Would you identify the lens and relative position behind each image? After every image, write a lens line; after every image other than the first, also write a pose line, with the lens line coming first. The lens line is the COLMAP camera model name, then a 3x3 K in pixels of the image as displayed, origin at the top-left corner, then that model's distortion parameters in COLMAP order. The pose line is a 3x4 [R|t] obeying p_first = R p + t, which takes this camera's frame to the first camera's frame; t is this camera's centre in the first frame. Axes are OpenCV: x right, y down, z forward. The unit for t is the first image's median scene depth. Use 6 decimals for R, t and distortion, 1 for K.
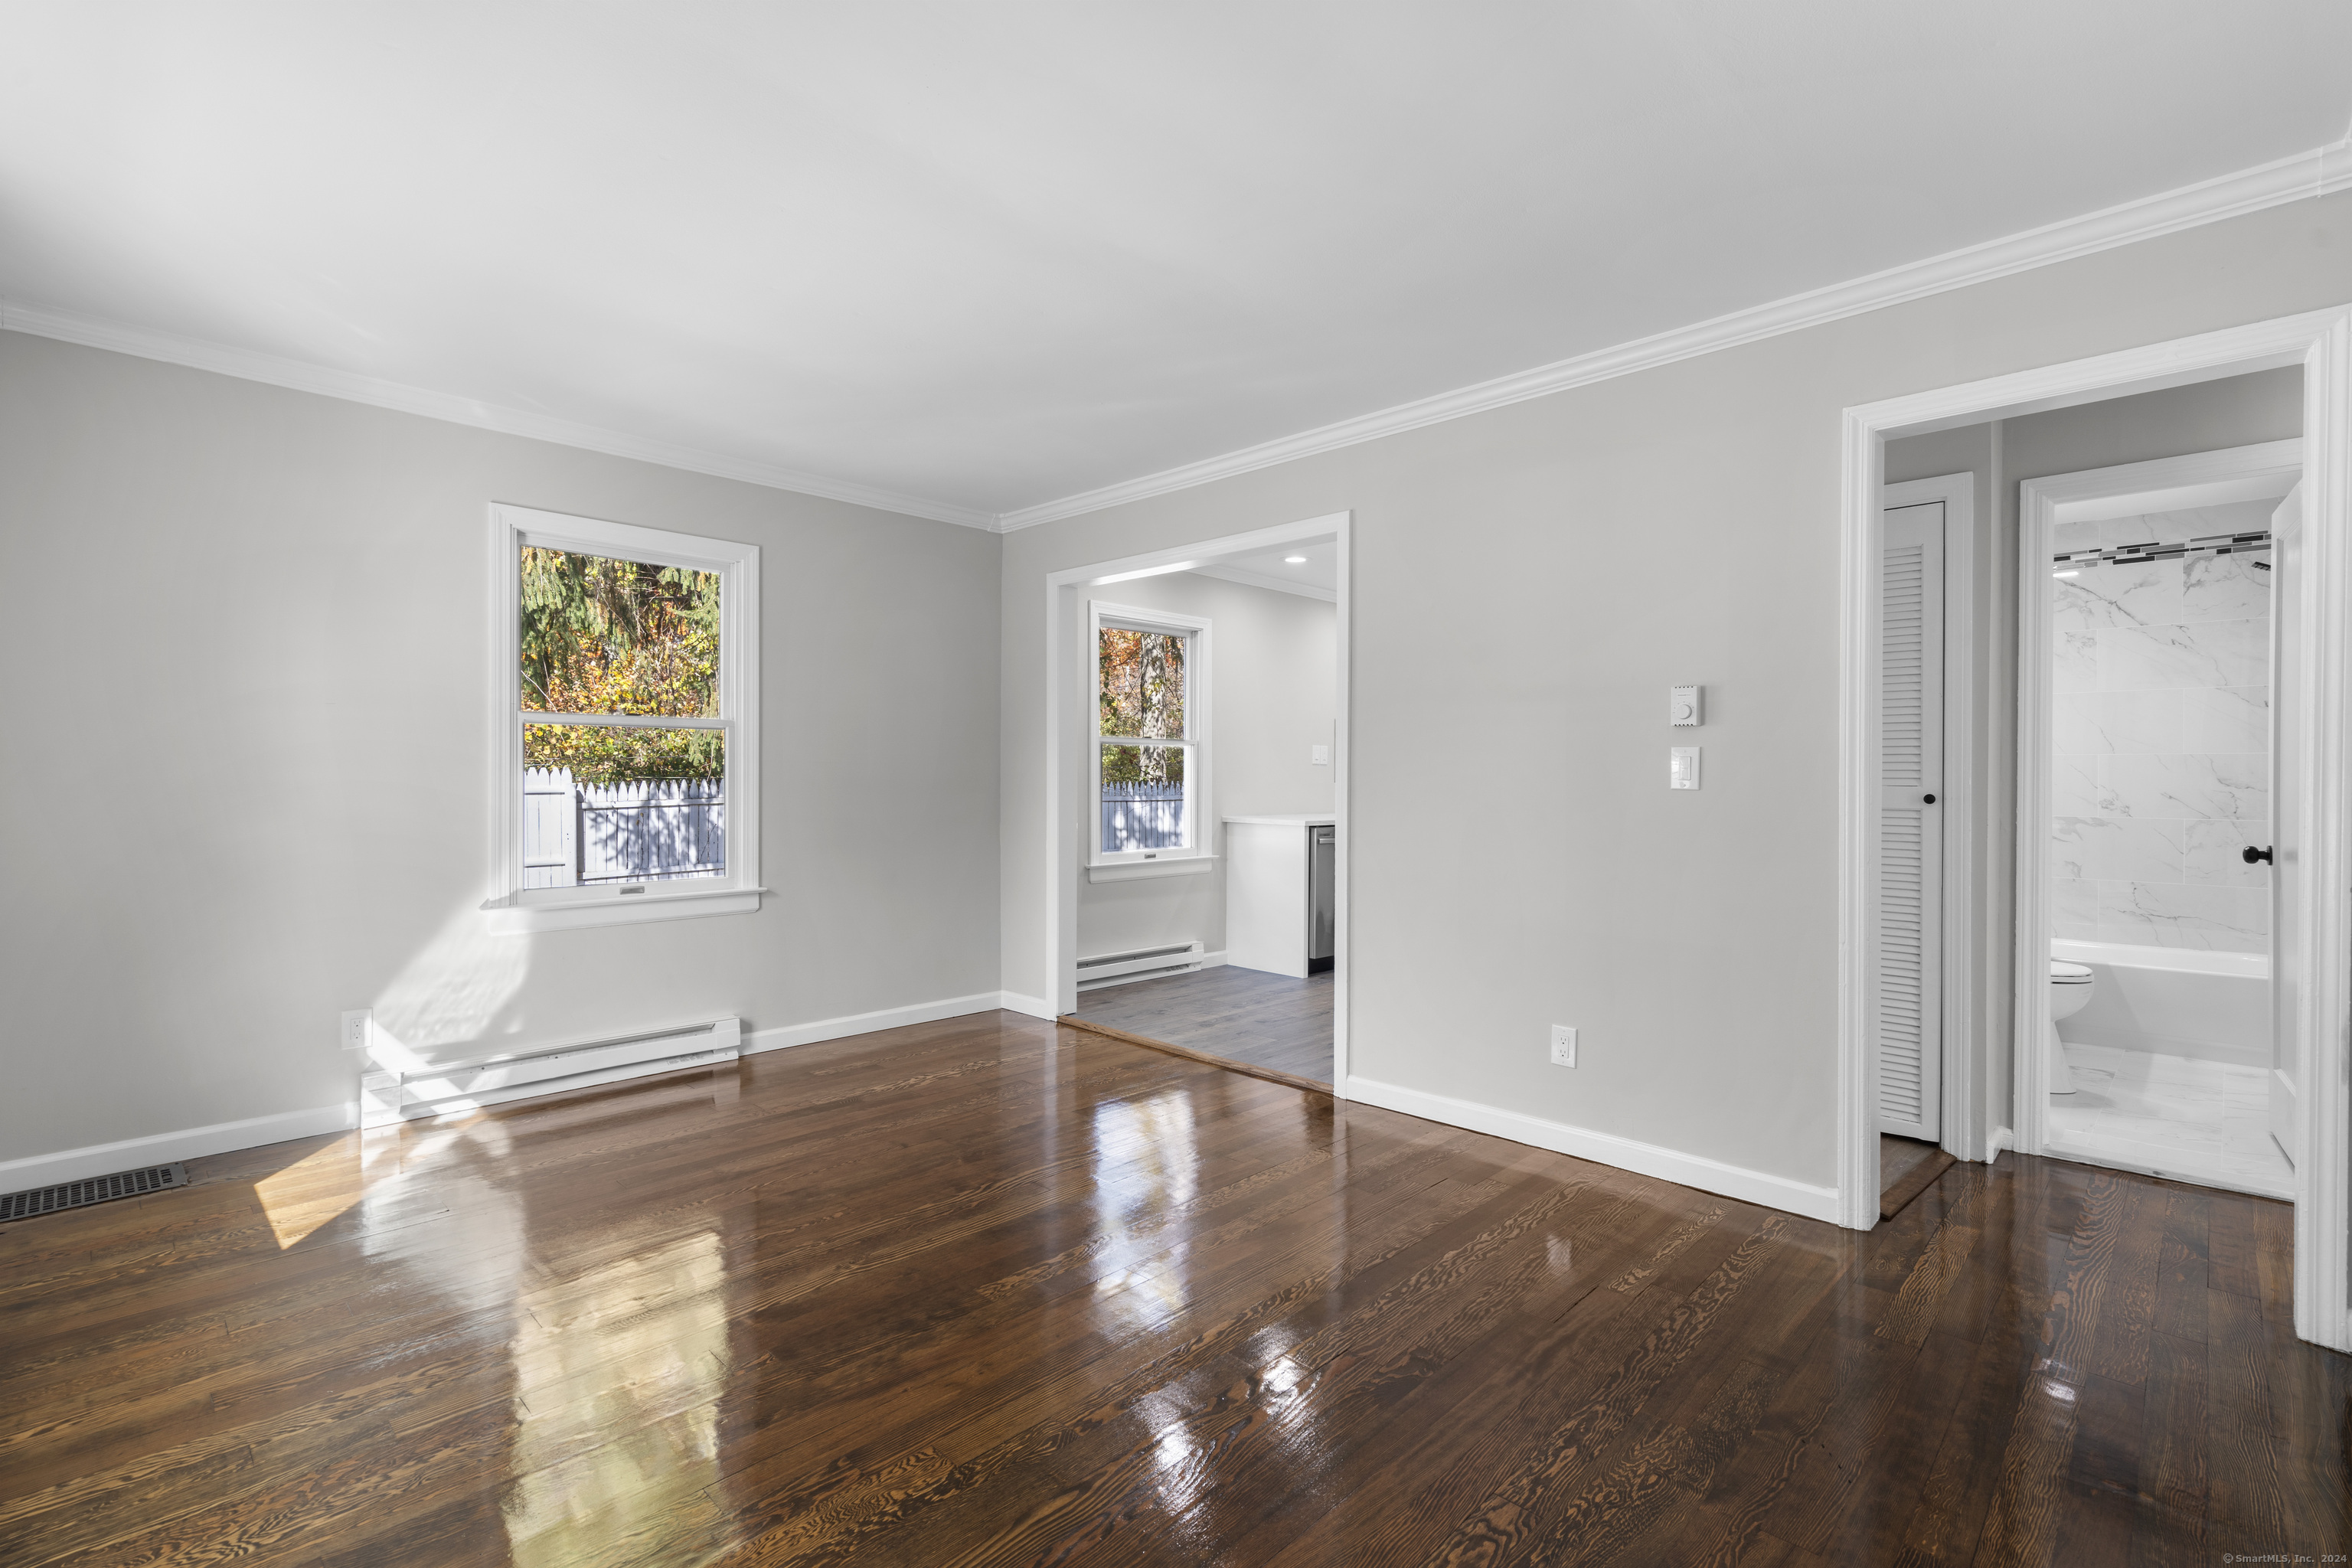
lens RADIAL K [[1061.5, 0, 1180.5], [0, 1061.5, 777.4], [0, 0, 1]] dist [-0.007002, 0.003682]
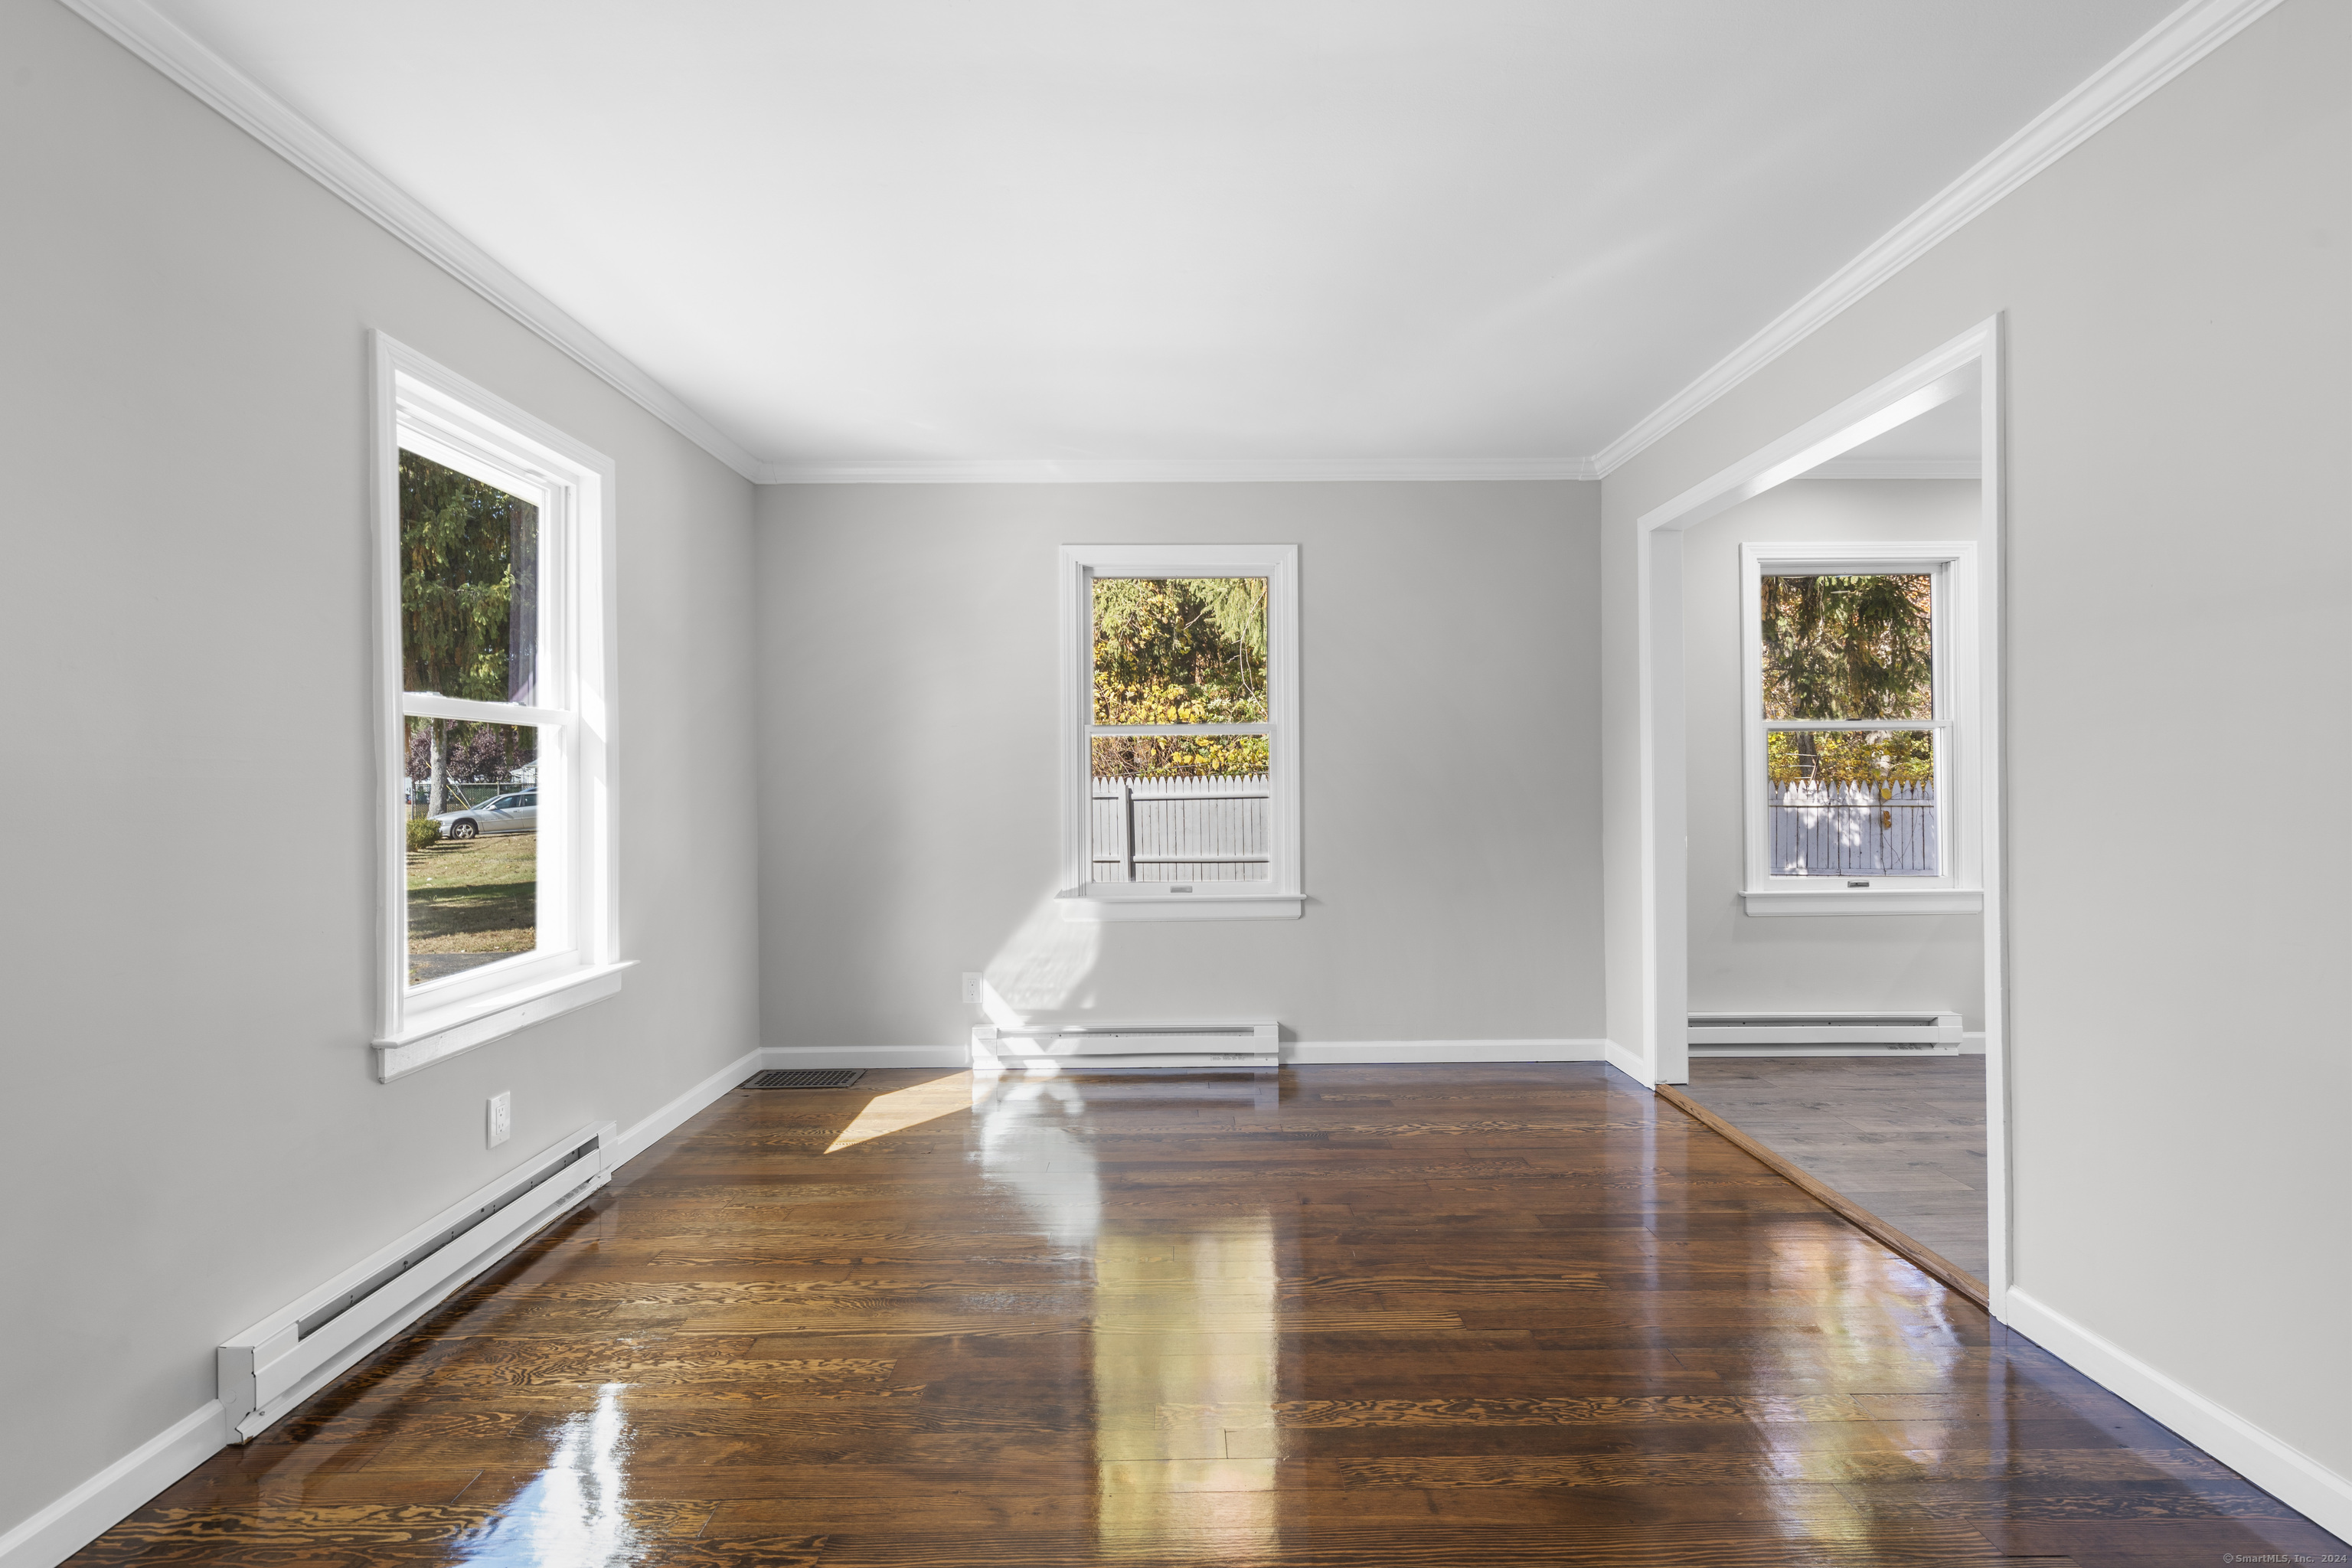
lens RADIAL K [[1061.5, 0, 1187.6], [0, 1061.5, 776.7], [0, 0, 1]] dist [-0.007002, 0.003682]
pose [[0.703897, -0.012630, -0.710190, 0.252132], [0.011122, 0.999915, -0.006759, 0.001600], [0.710215, -0.003141, 0.703978, 0.269379]]
